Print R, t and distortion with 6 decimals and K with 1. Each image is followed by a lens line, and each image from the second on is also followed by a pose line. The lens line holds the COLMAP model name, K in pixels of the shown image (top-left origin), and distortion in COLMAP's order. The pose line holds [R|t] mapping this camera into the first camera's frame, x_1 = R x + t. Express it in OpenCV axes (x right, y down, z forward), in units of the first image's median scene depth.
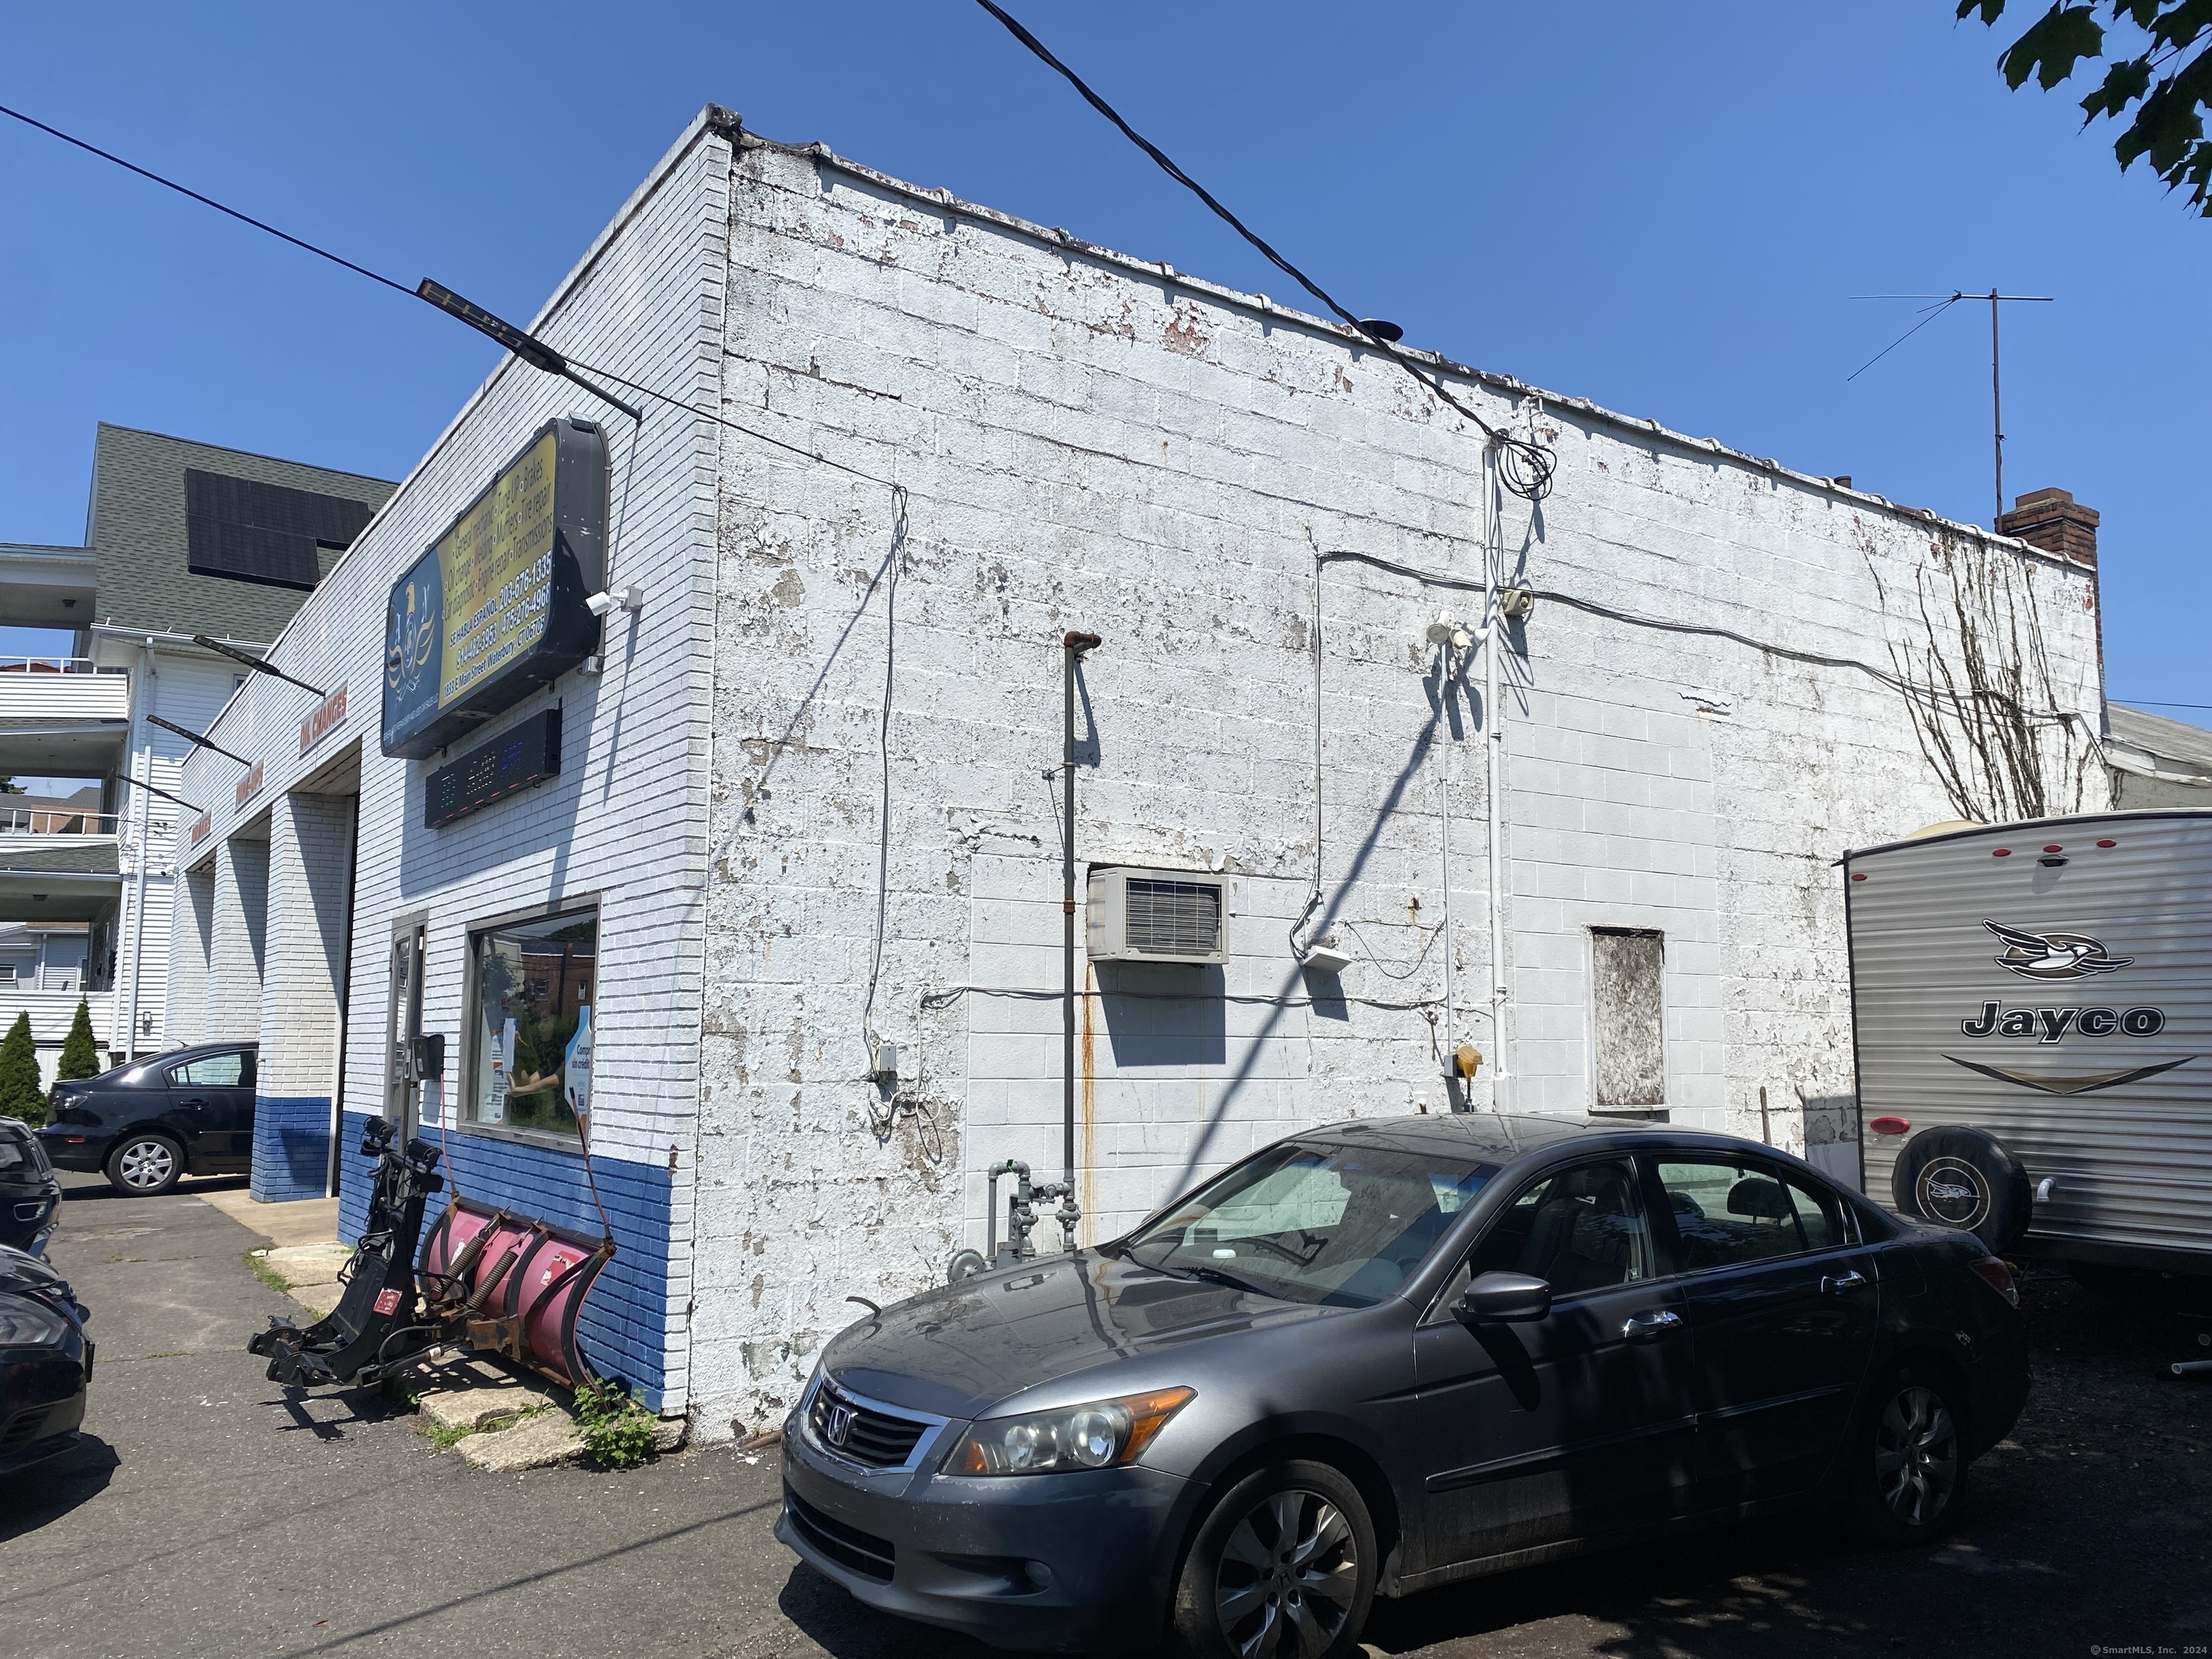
lens RADIAL K [[1679.0, 0, 1111.5], [0, 1679.0, 835.3], [0, 0, 1]] dist [0.086166, -0.133058]
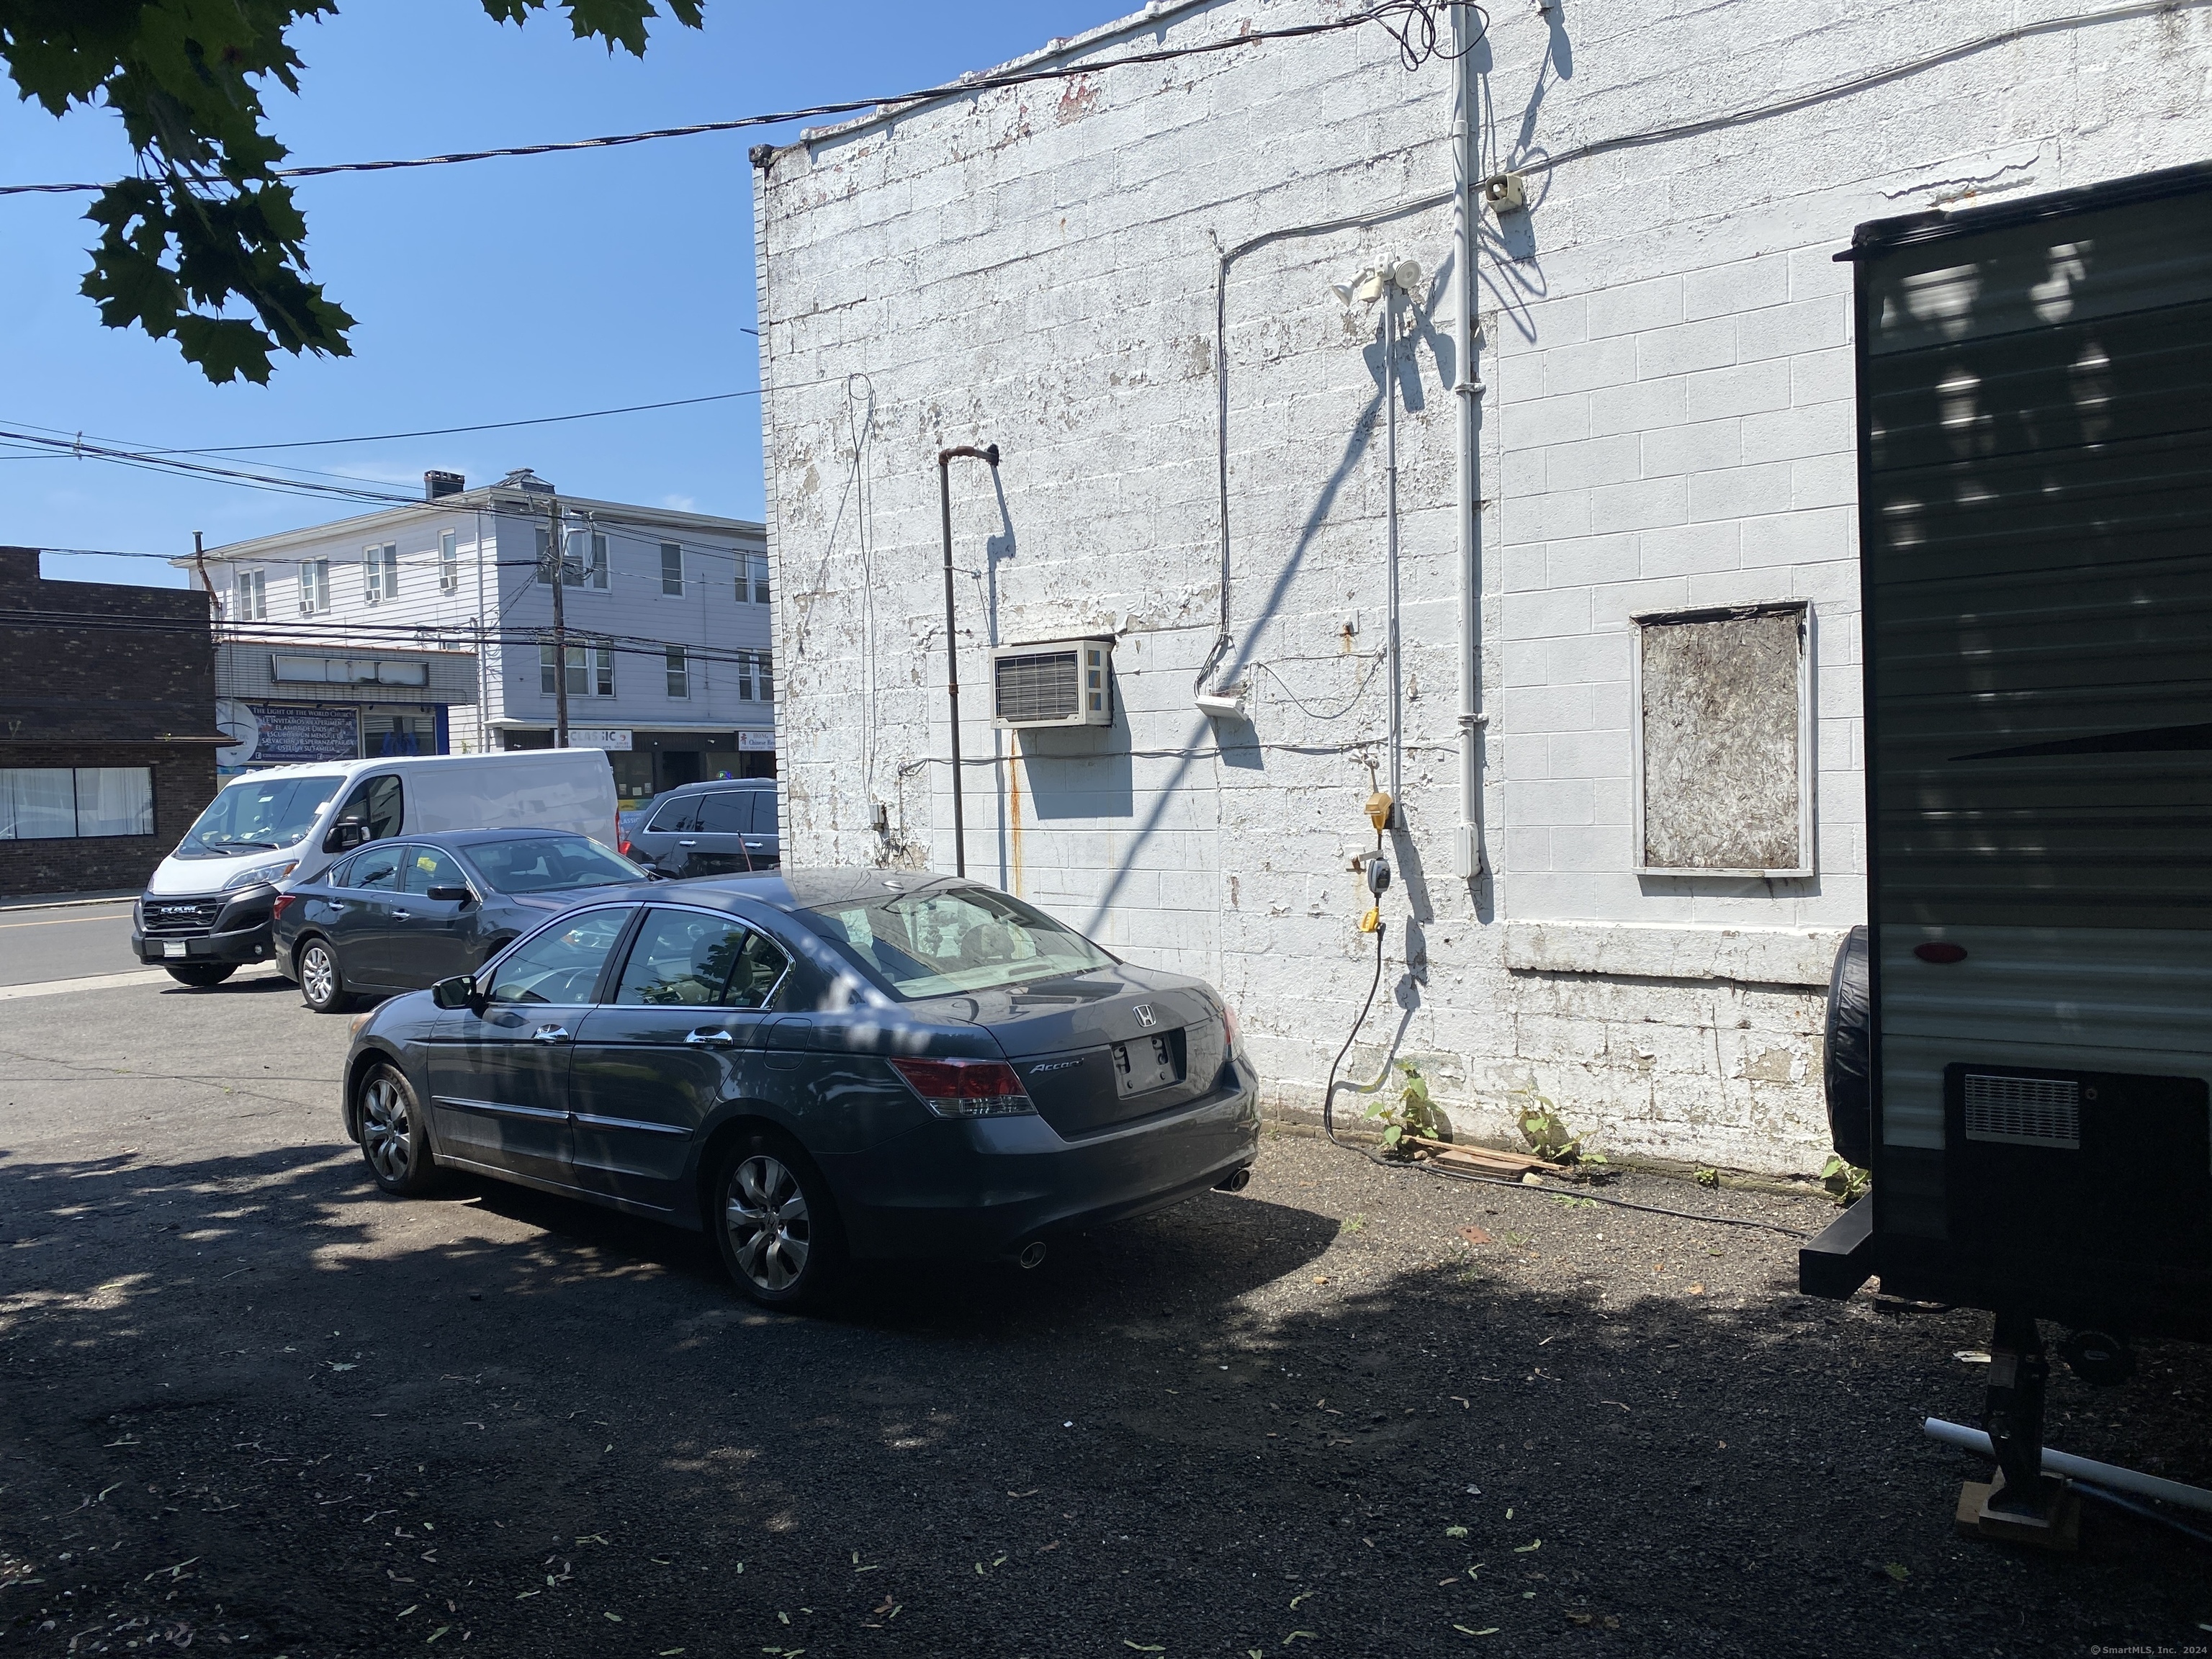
lens RADIAL K [[1730.0, 0, 1106.0], [0, 1730.0, 829.5], [0, 0, 1]] dist [0.085911, -0.124625]
pose [[0.283849, 0.021733, -0.958623, 1.061561], [0.156656, 0.985259, 0.068723, 0.065158], [0.945986, -0.169680, 0.276260, 0.664075]]
